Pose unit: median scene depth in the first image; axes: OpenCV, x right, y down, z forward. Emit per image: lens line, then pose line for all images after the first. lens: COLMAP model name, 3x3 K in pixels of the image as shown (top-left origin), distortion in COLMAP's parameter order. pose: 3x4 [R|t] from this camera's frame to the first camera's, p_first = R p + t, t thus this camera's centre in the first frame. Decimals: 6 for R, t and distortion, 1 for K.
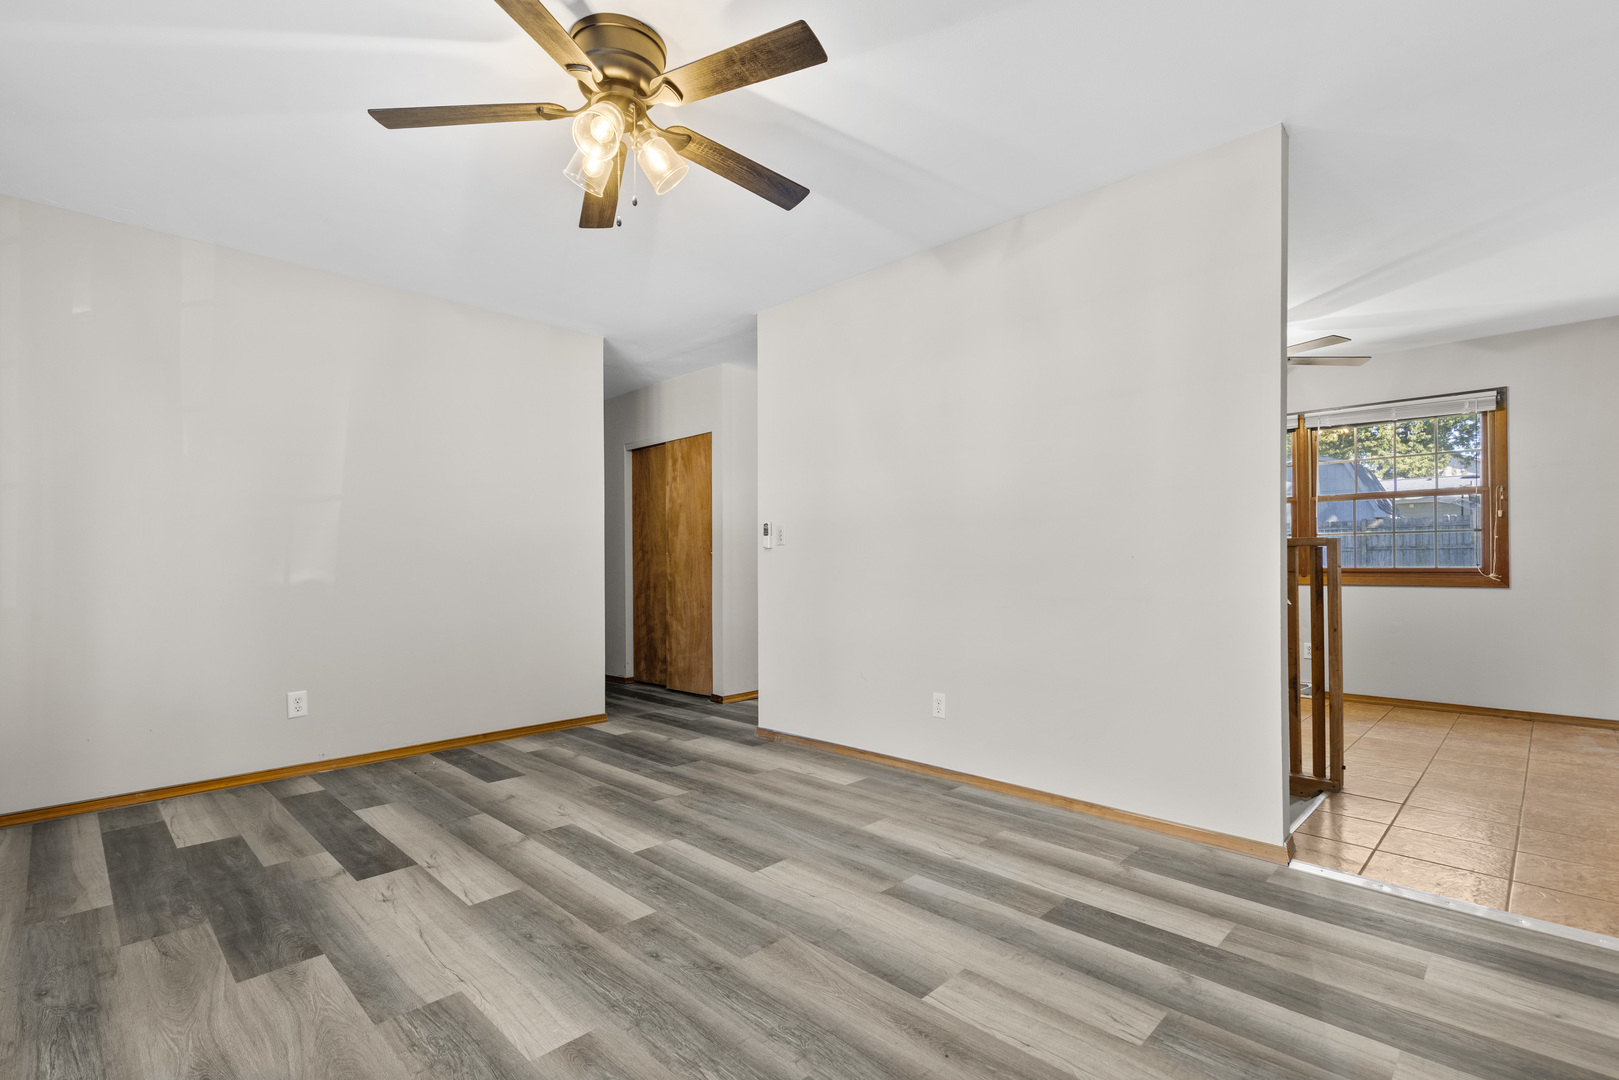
lens RADIAL K [[743.0, 0, 810.7], [0, 743.0, 554.9], [0, 0, 1]] dist [0.000035, -0.000658]
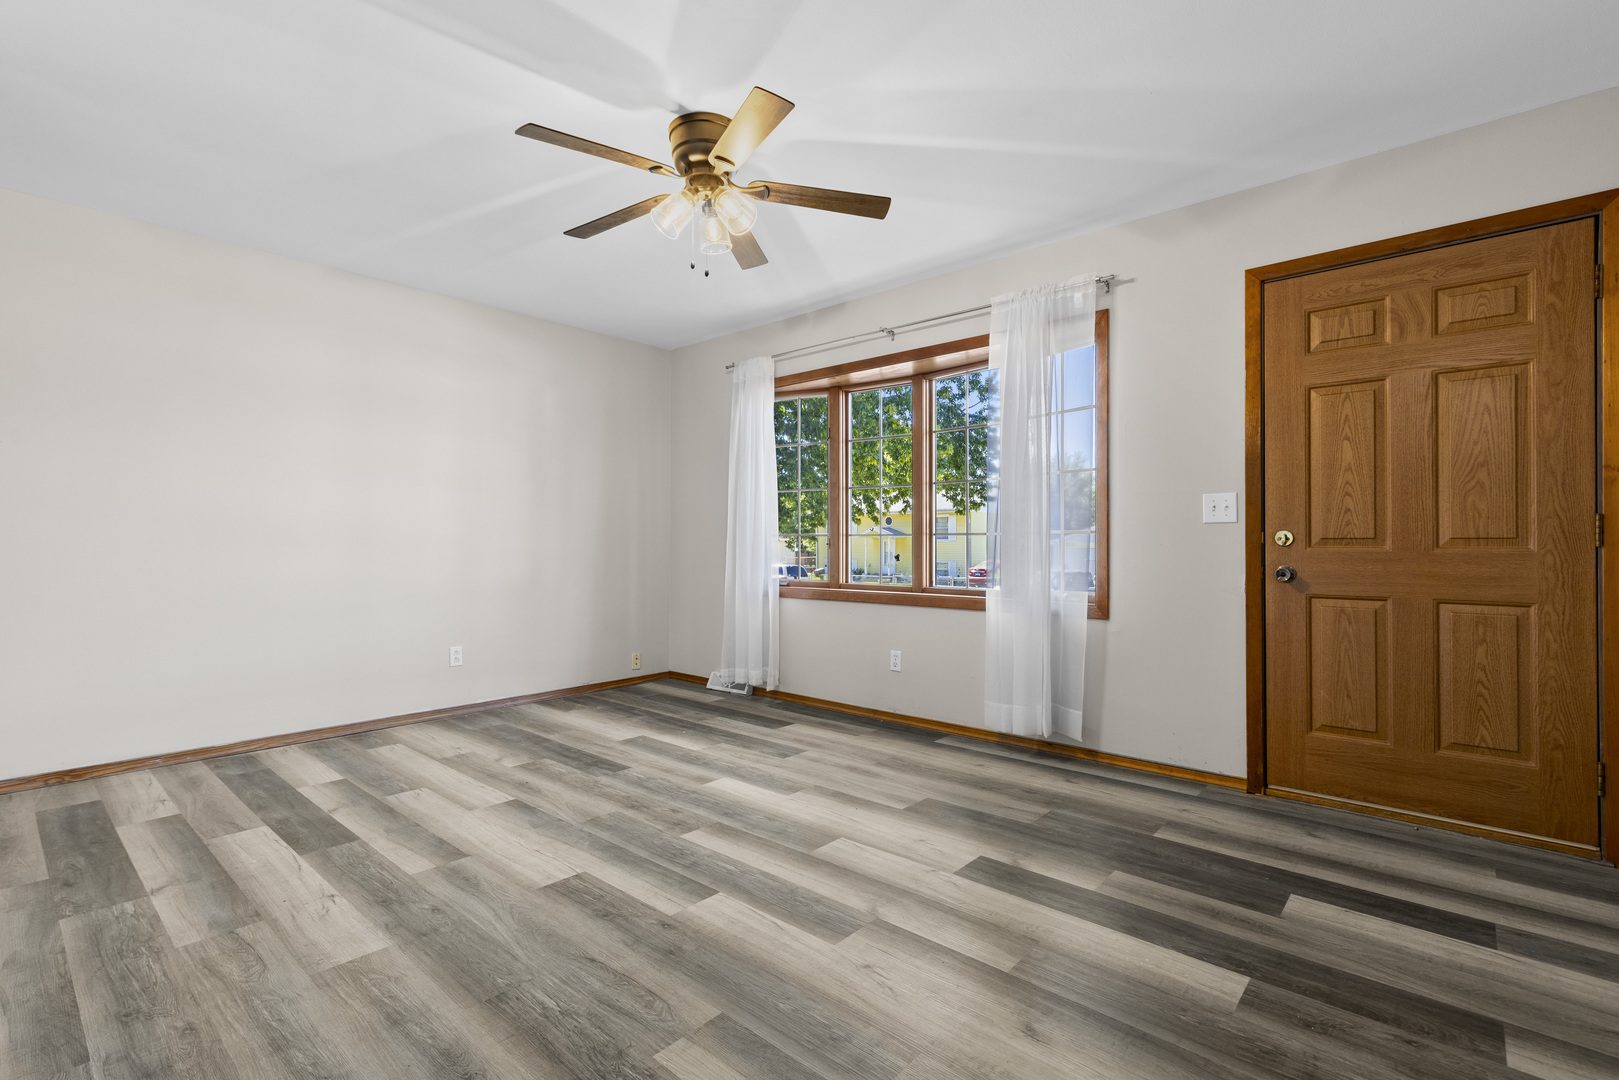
lens RADIAL K [[743.0, 0, 810.7], [0, 743.0, 554.9], [0, 0, 1]] dist [0.000035, -0.000658]
pose [[-0.998682, 0.006726, -0.050874, -0.325939], [0.006710, 0.999977, 0.000485, 0.024521], [0.050876, 0.000143, -0.998705, 1.991469]]
